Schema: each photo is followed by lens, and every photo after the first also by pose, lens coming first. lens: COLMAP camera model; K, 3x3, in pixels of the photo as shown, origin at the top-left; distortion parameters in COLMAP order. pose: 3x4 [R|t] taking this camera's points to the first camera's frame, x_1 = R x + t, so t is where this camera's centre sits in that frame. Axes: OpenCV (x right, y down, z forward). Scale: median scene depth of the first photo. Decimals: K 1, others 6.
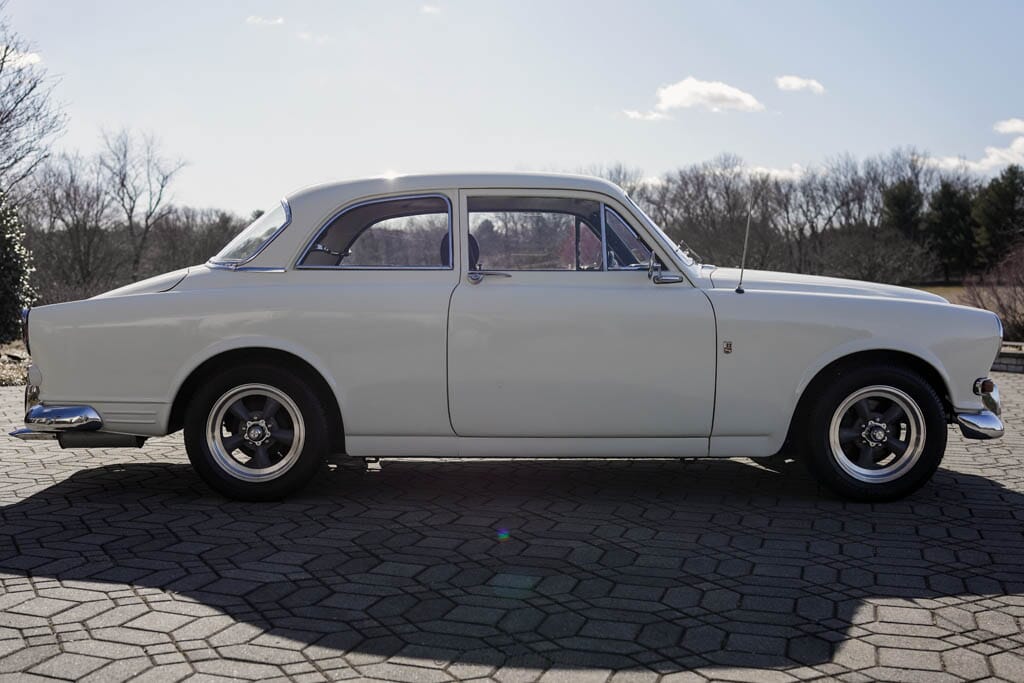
lens RADIAL K [[1451.4, 0, 506.3], [0, 1451.4, 342.0], [0, 0, 1]] dist [-0.132017, 0.000000]
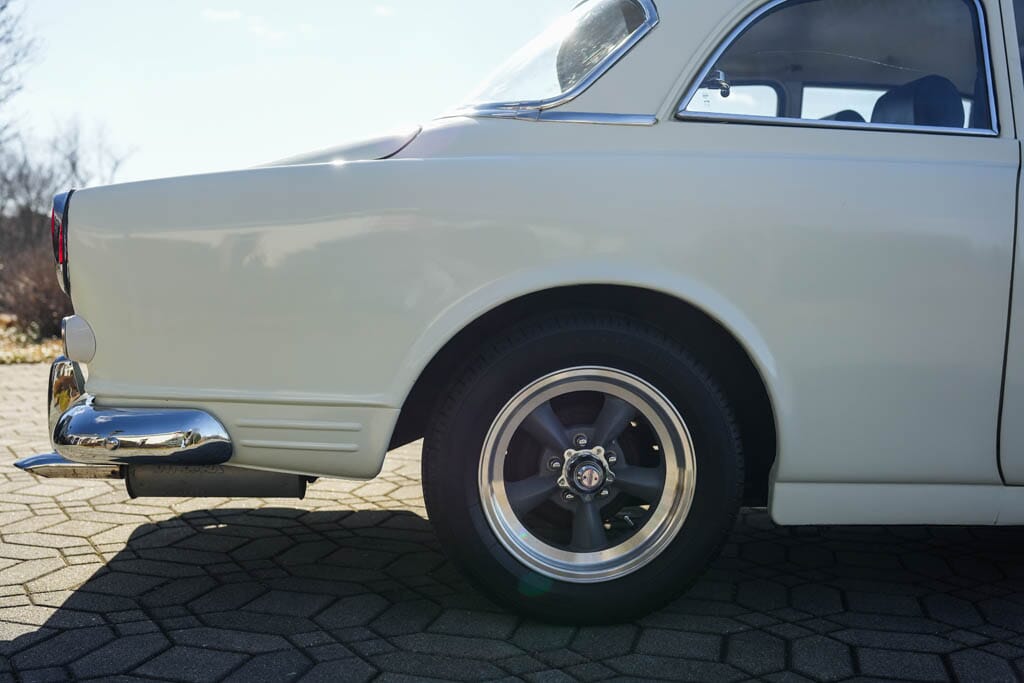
lens RADIAL K [[1451.4, 0, 514.9], [0, 1451.4, 338.8], [0, 0, 1]] dist [-0.132017, 0.000000]
pose [[0.999091, 0.018118, 0.038582, -0.211344], [-0.018273, 0.999826, 0.003677, 0.019126], [-0.038508, -0.004379, 0.999249, 0.546822]]
